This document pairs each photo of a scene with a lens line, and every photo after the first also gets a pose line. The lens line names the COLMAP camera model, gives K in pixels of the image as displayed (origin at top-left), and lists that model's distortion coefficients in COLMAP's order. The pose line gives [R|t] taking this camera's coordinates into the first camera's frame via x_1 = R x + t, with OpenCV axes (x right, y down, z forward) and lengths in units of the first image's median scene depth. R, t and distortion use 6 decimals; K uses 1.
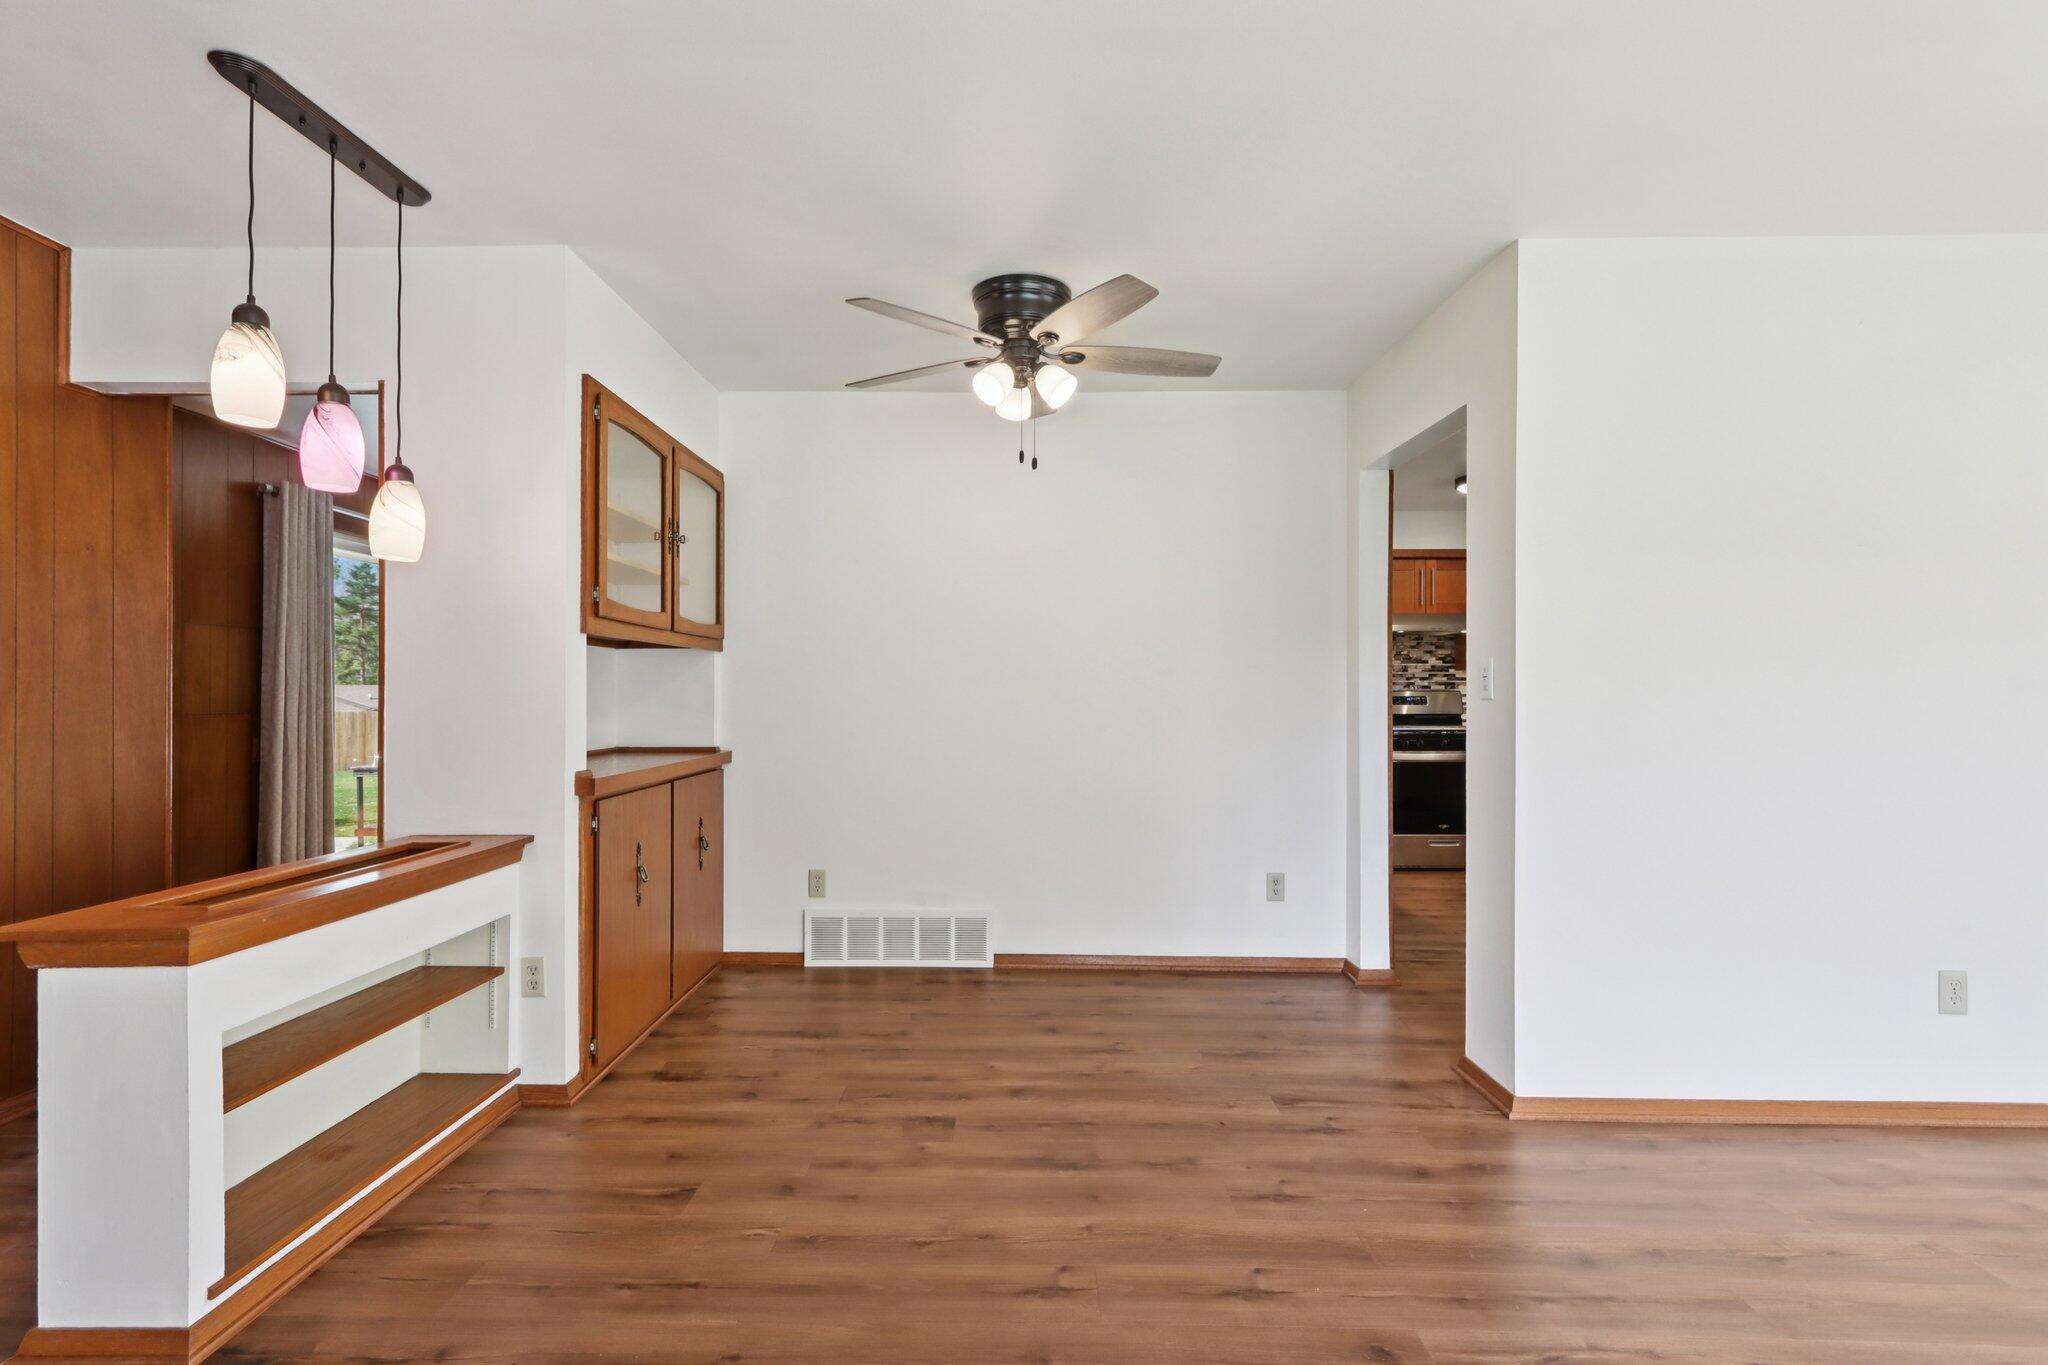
lens RADIAL K [[947.4, 0, 1014.5], [0, 947.4, 692.3], [0, 0, 1]] dist [0.000834, 0.000104]
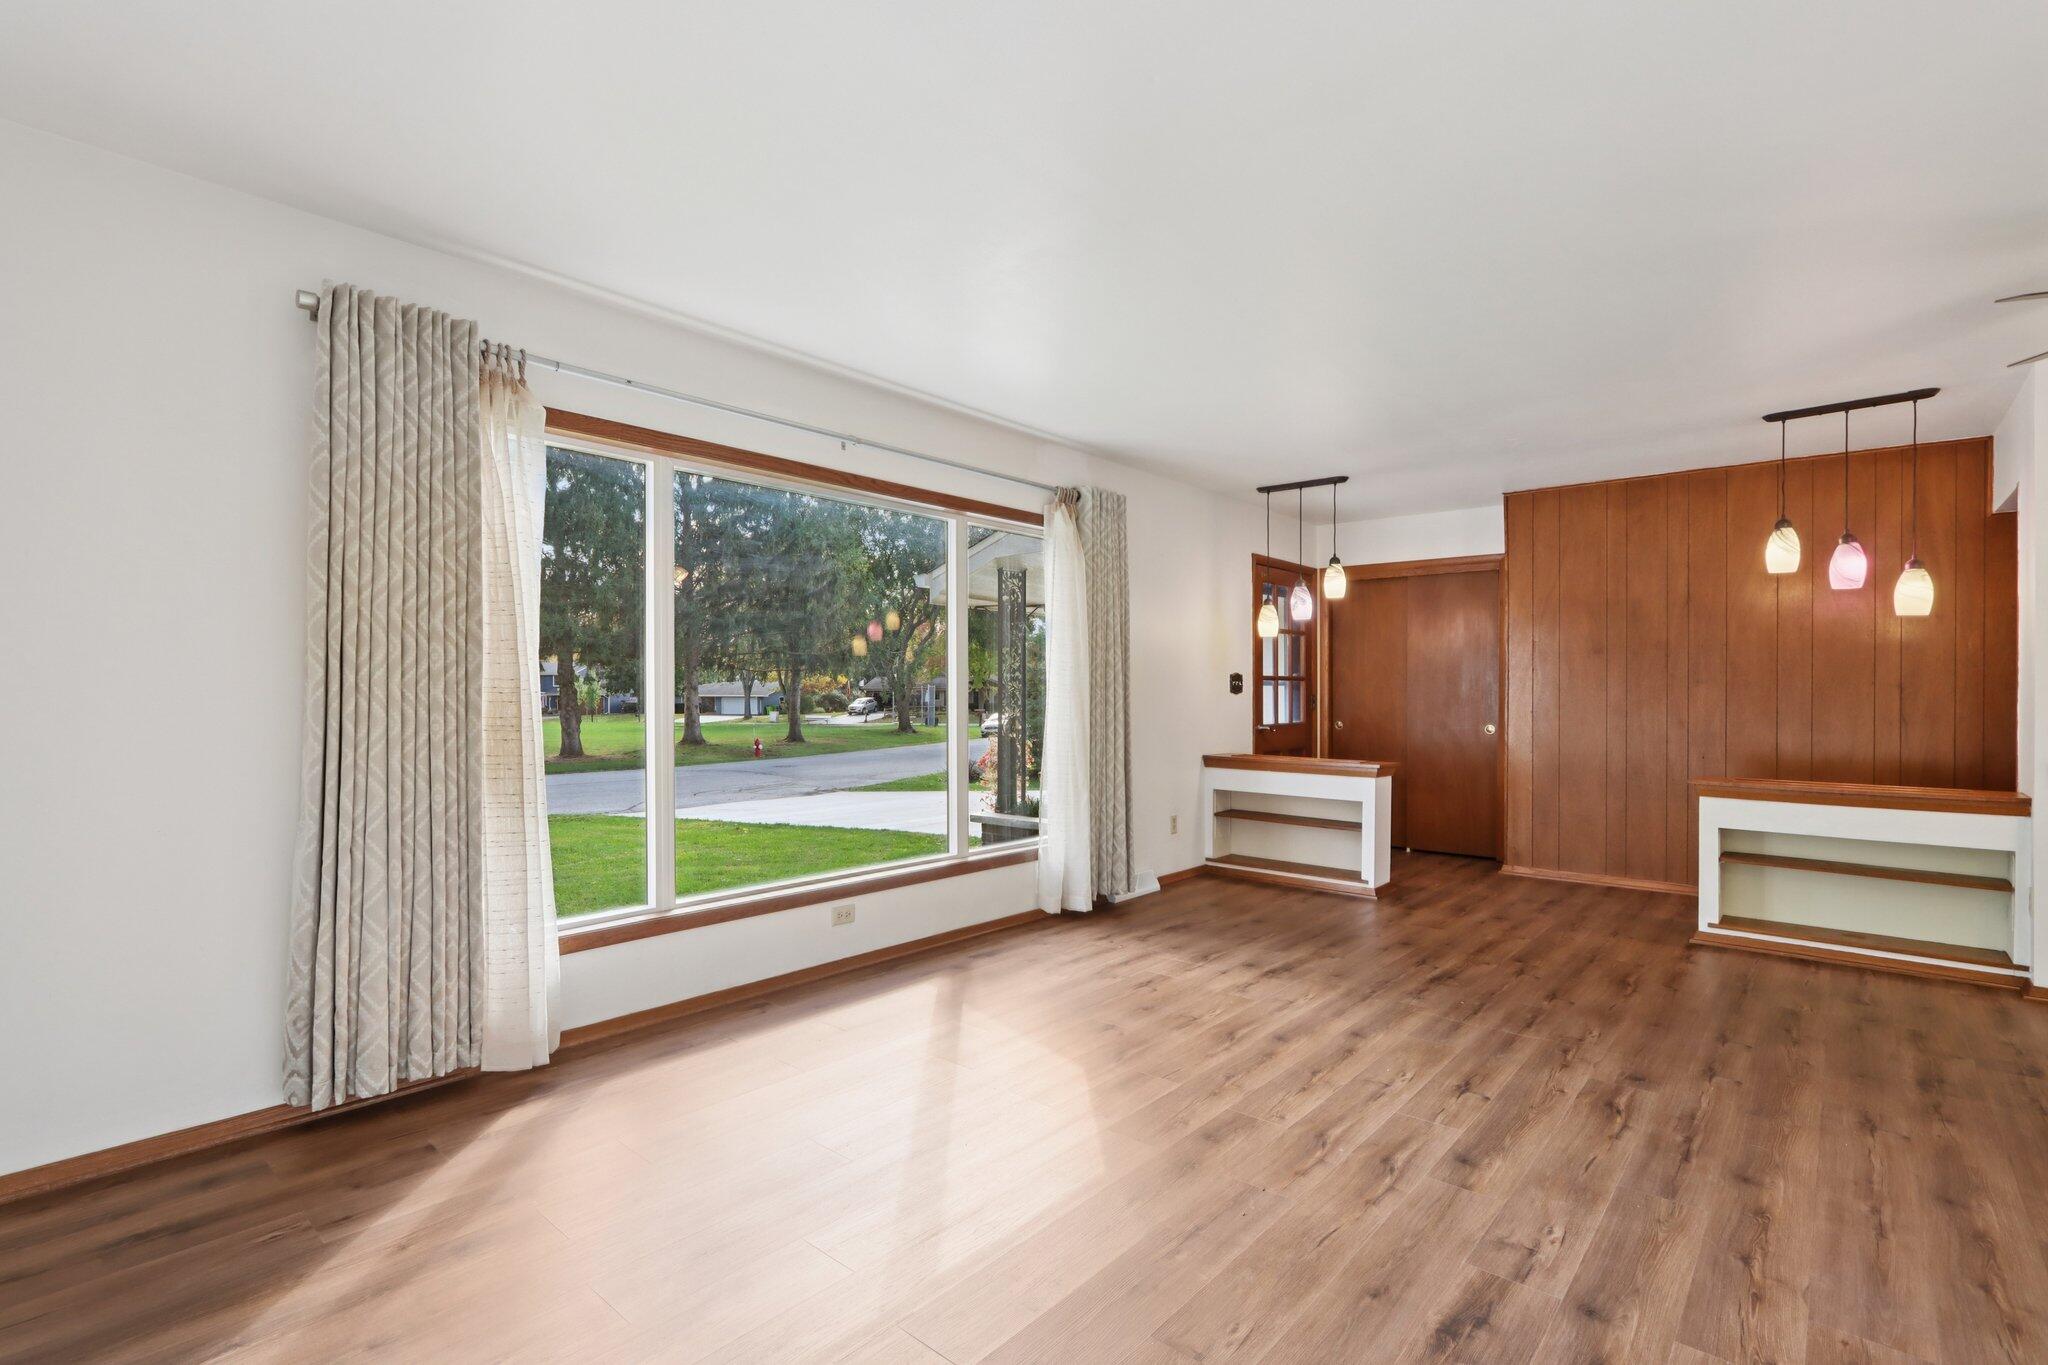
lens RADIAL K [[947.4, 0, 1022.1], [0, 947.4, 684.4], [0, 0, 1]] dist [0.000834, 0.000104]
pose [[-0.633136, -0.007884, -0.774000, 1.745798], [-0.001761, 0.999960, -0.008745, 0.001901], [0.774038, -0.004174, -0.633125, 0.883134]]
